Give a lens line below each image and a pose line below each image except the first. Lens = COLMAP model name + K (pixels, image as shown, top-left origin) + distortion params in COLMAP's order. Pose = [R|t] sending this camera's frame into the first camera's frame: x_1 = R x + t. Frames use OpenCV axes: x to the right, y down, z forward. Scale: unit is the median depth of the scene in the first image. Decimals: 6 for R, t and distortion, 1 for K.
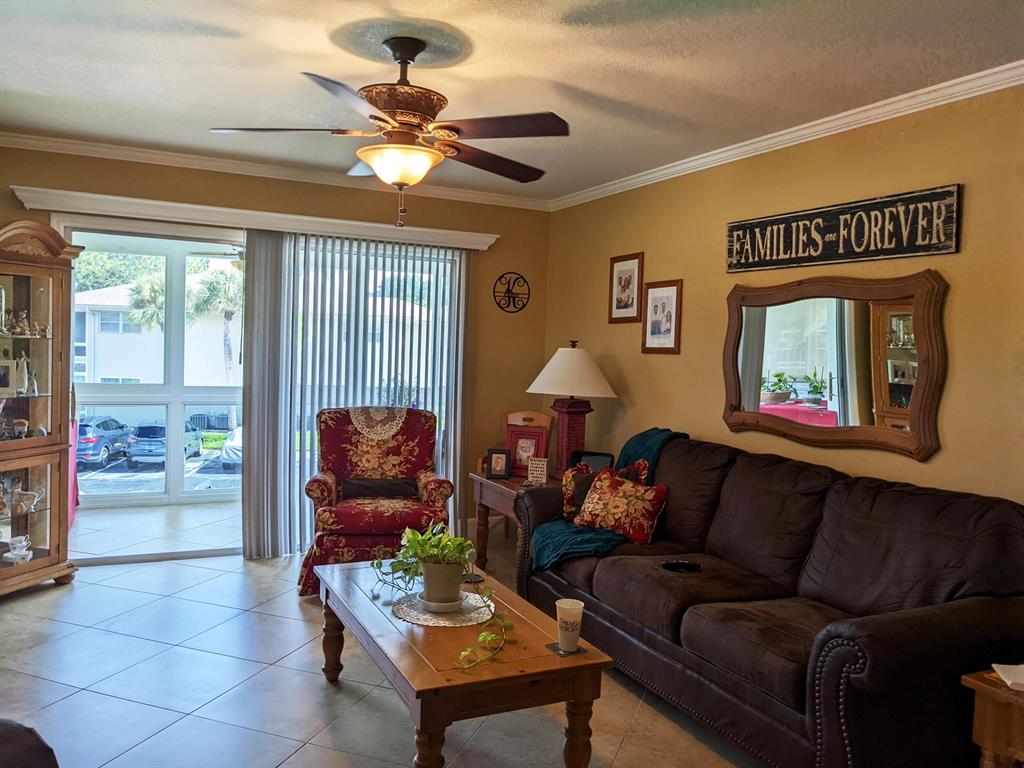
lens RADIAL K [[812.9, 0, 512.2], [0, 812.9, 376.8], [0, 0, 1]] dist [0.055184, -0.093679]
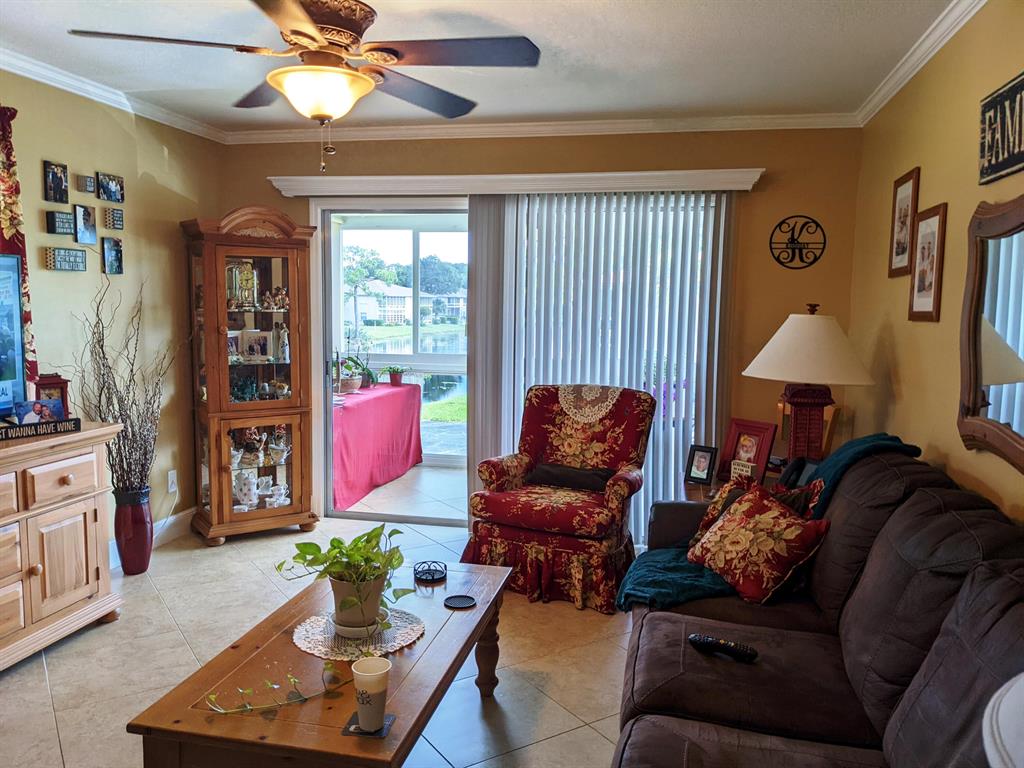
lens RADIAL K [[812.9, 0, 509.2], [0, 812.9, 392.3], [0, 0, 1]] dist [0.055184, -0.093679]
pose [[0.786764, 0.045517, -0.615574, 0.314841], [-0.012823, 0.998267, 0.057426, -0.004828], [0.617121, -0.037288, 0.785984, 0.265711]]
